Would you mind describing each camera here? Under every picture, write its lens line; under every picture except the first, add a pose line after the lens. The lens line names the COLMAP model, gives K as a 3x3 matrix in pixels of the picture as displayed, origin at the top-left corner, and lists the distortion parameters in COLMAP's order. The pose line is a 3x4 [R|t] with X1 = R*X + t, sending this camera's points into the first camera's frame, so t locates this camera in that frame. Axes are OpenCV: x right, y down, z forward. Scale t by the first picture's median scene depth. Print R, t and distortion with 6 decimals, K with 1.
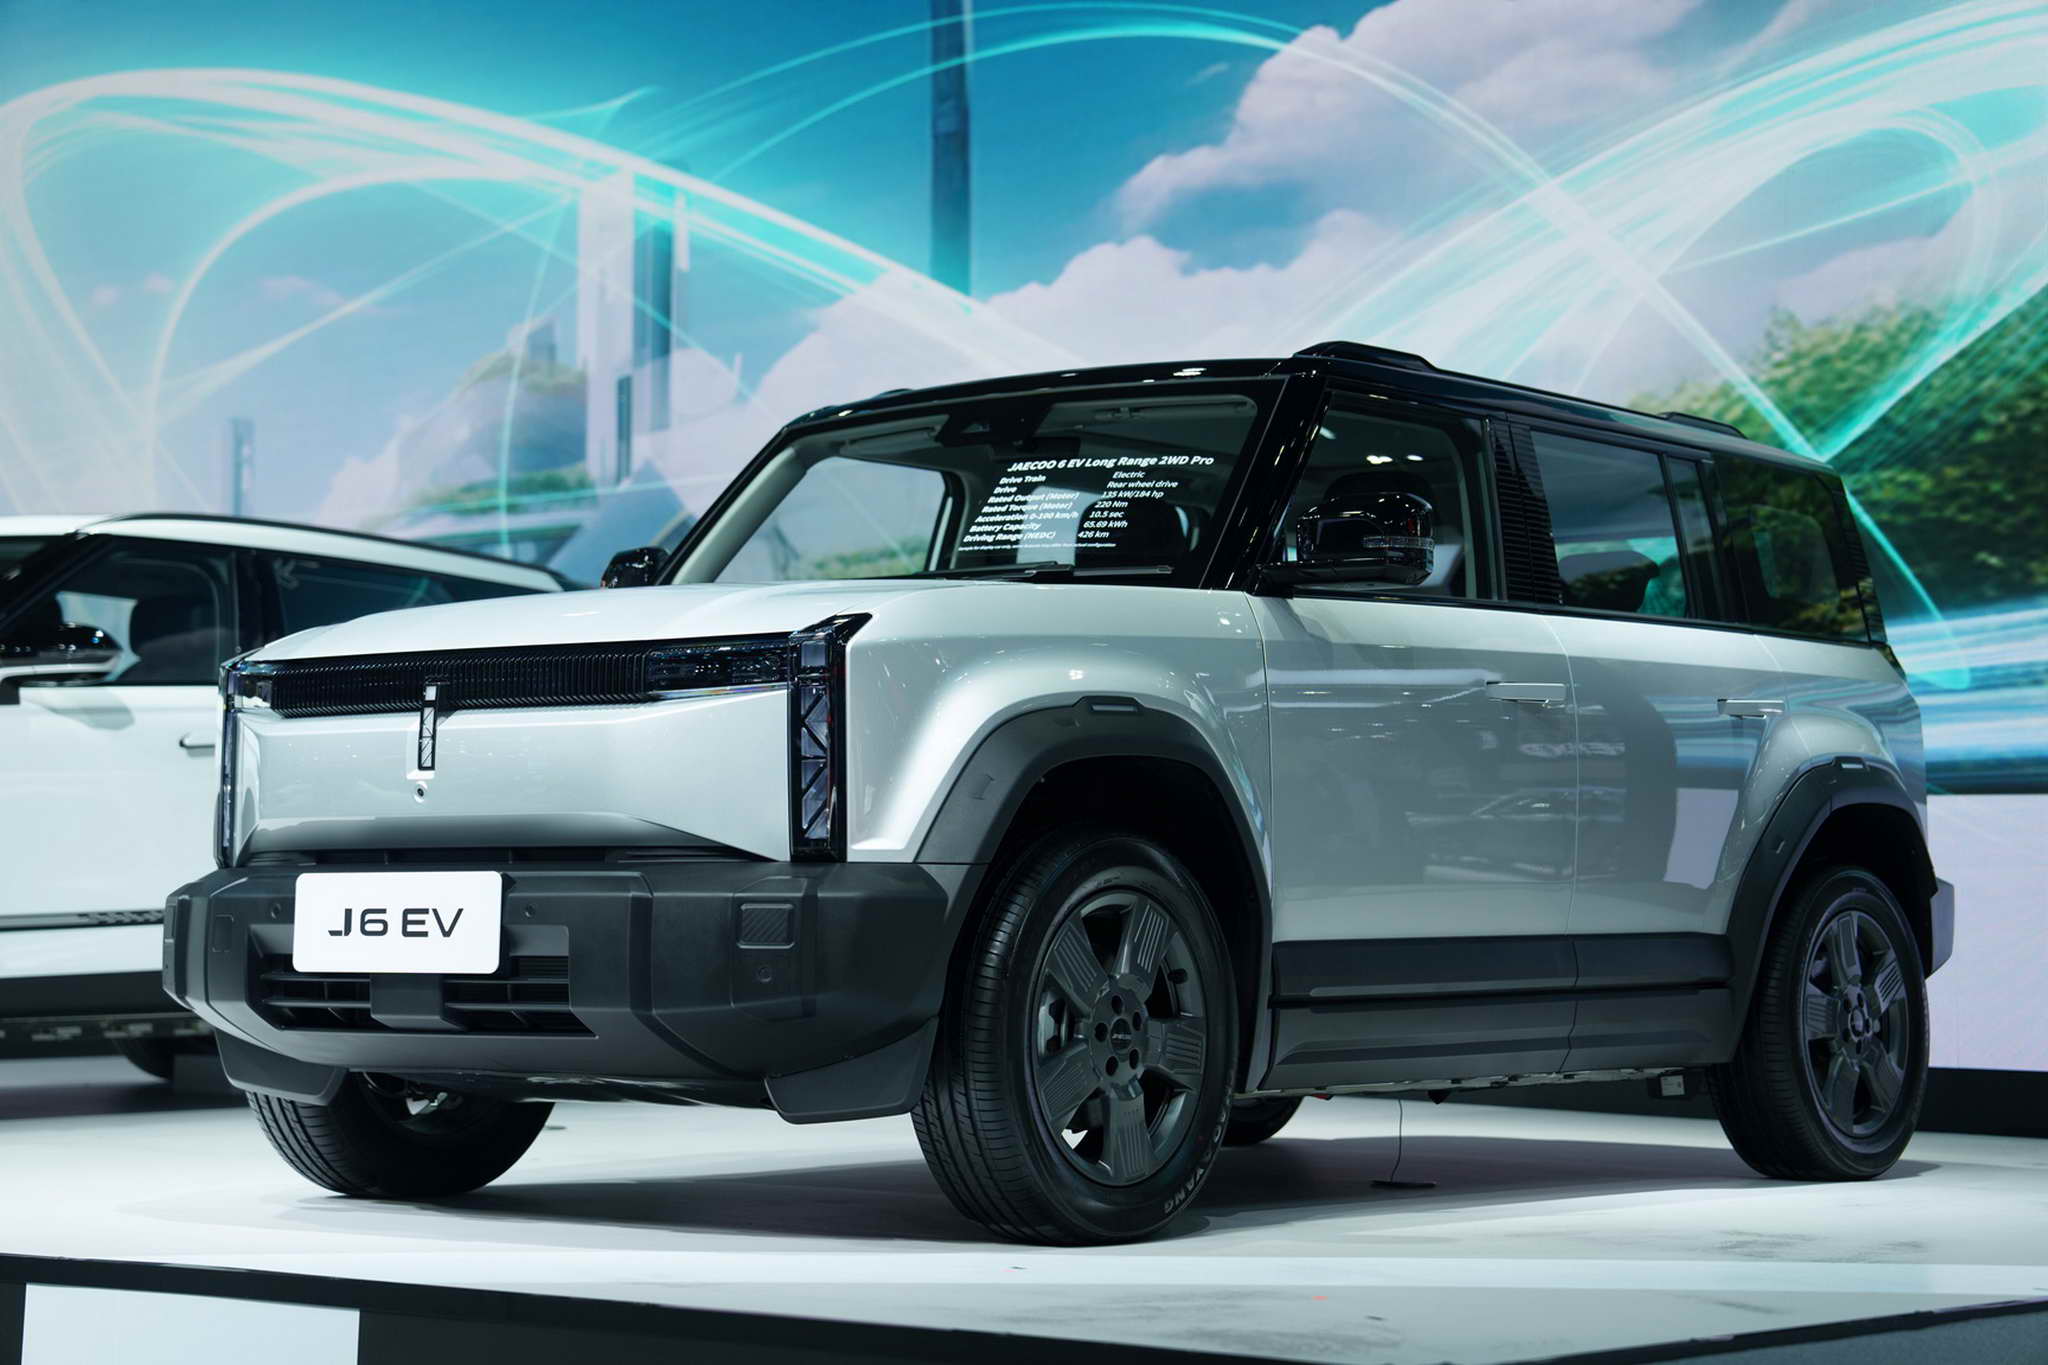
lens RADIAL K [[4193.2, 0, 1020.3], [0, 4193.2, 467.8], [0, 0, 1]] dist [0.230504, -0.203827]
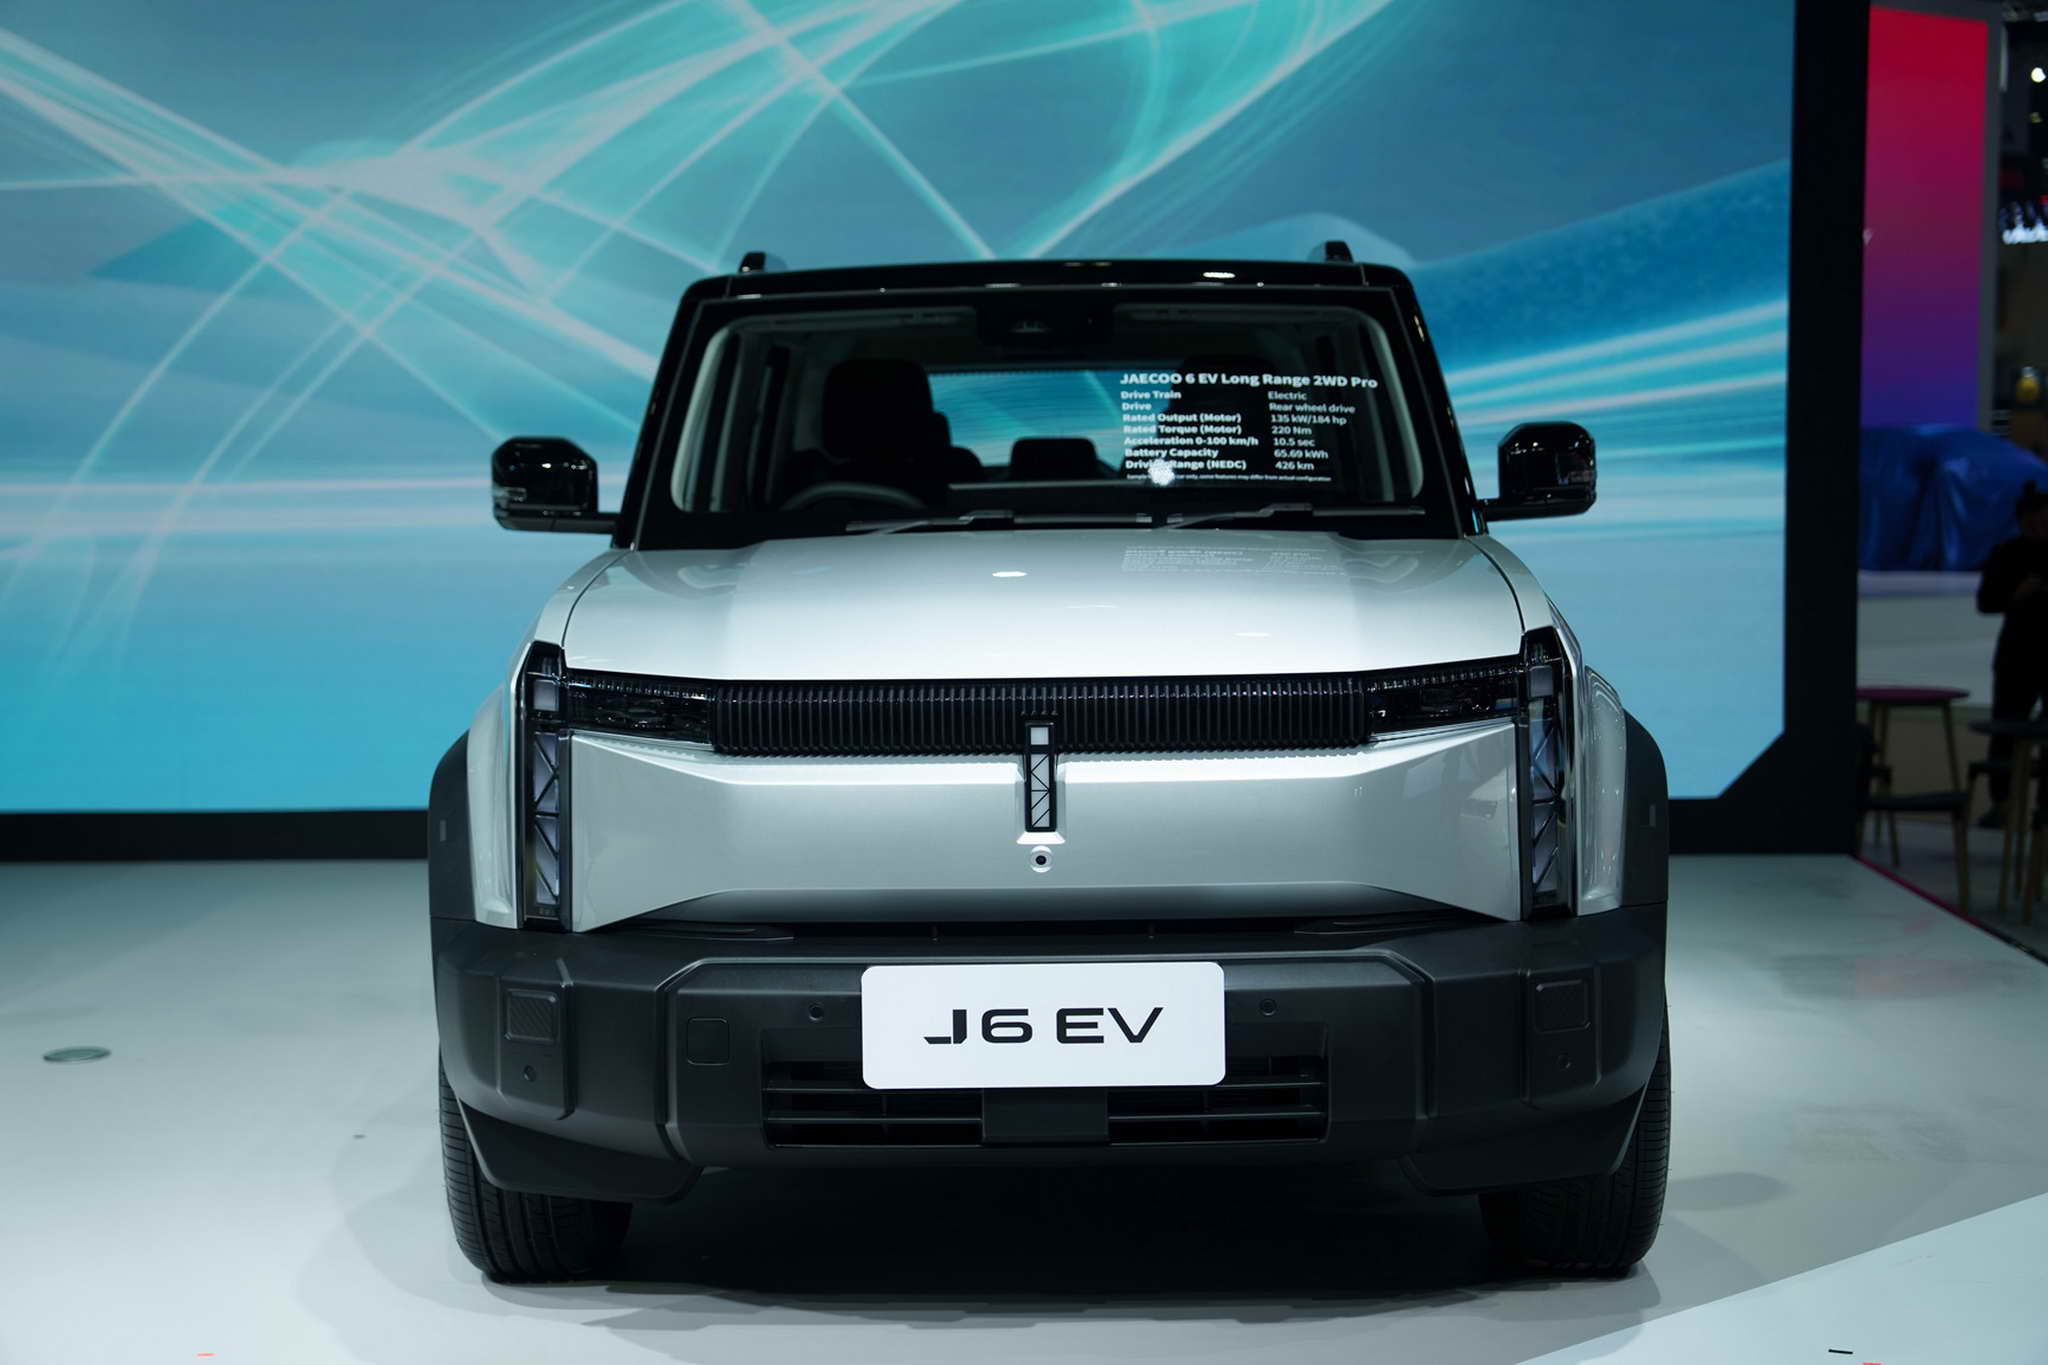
lens RADIAL K [[3181.0, 0, 1024.0], [0, 3181.0, 682.5], [0, 0, 1]] dist [0.004324, 0.000582]
pose [[0.780376, -0.067233, 0.621685, -0.519103], [-0.050535, 0.984170, 0.169869, -0.059121], [-0.623265, -0.163978, 0.764625, 0.544664]]
